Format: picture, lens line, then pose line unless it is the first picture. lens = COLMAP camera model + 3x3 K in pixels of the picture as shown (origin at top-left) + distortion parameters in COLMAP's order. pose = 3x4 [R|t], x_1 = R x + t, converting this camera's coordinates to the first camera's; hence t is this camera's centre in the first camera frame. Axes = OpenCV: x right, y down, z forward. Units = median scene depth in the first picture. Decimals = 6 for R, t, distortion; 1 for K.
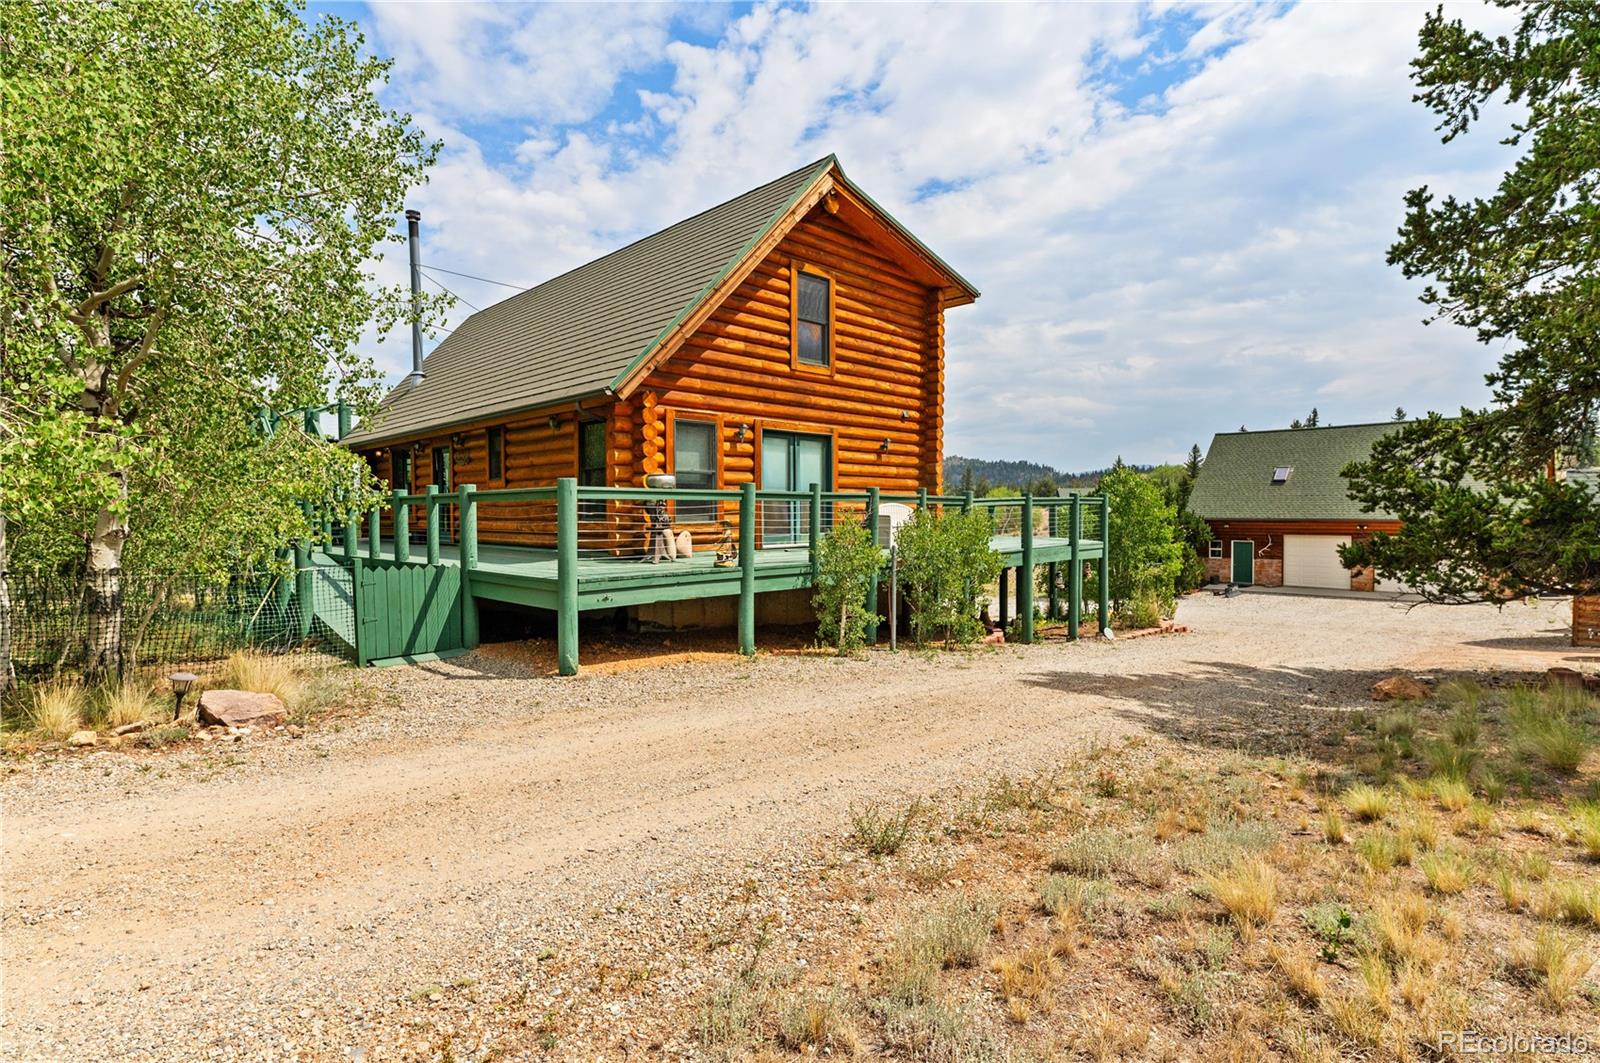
lens RADIAL K [[793.7, 0, 800.7], [0, 793.7, 526.2], [0, 0, 1]] dist [-0.000294, 0.000014]
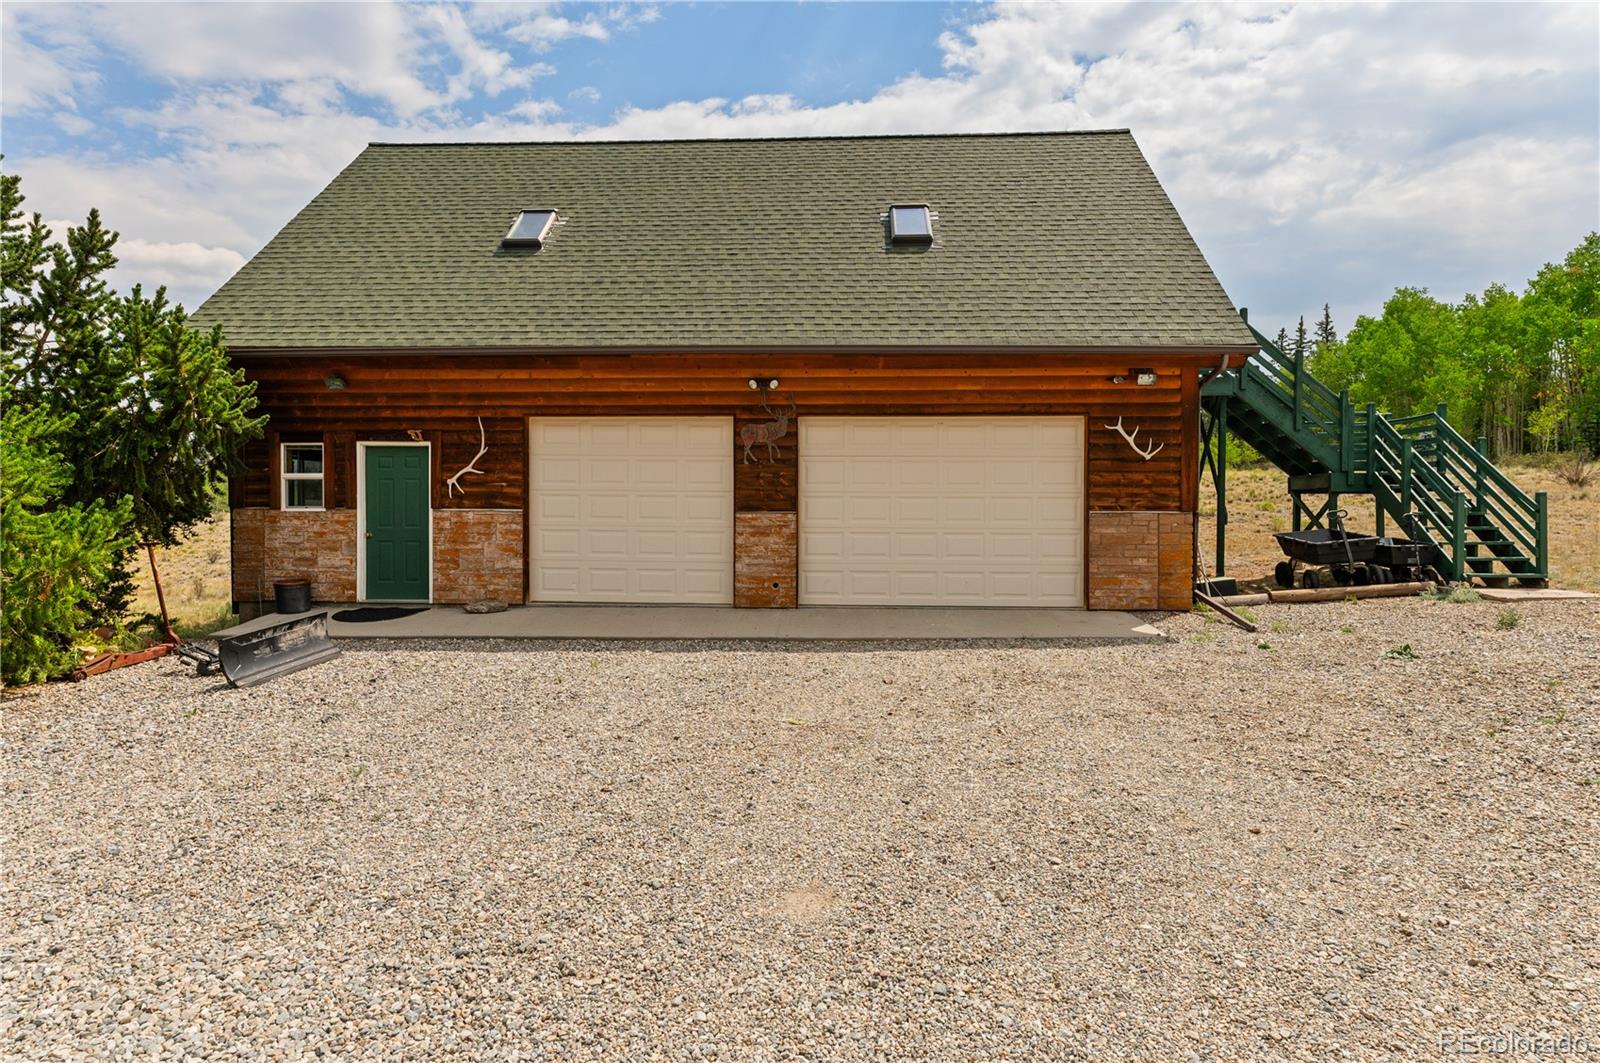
lens RADIAL K [[869.2, 0, 801.9], [0, 869.2, 525.0], [0, 0, 1]] dist [0.000465, 0.000029]
pose [[0.737278, -0.010731, 0.675504, 0.472799], [0.011857, 0.999925, 0.002943, 0.048123], [-0.675486, 0.005840, 0.737350, 0.711885]]
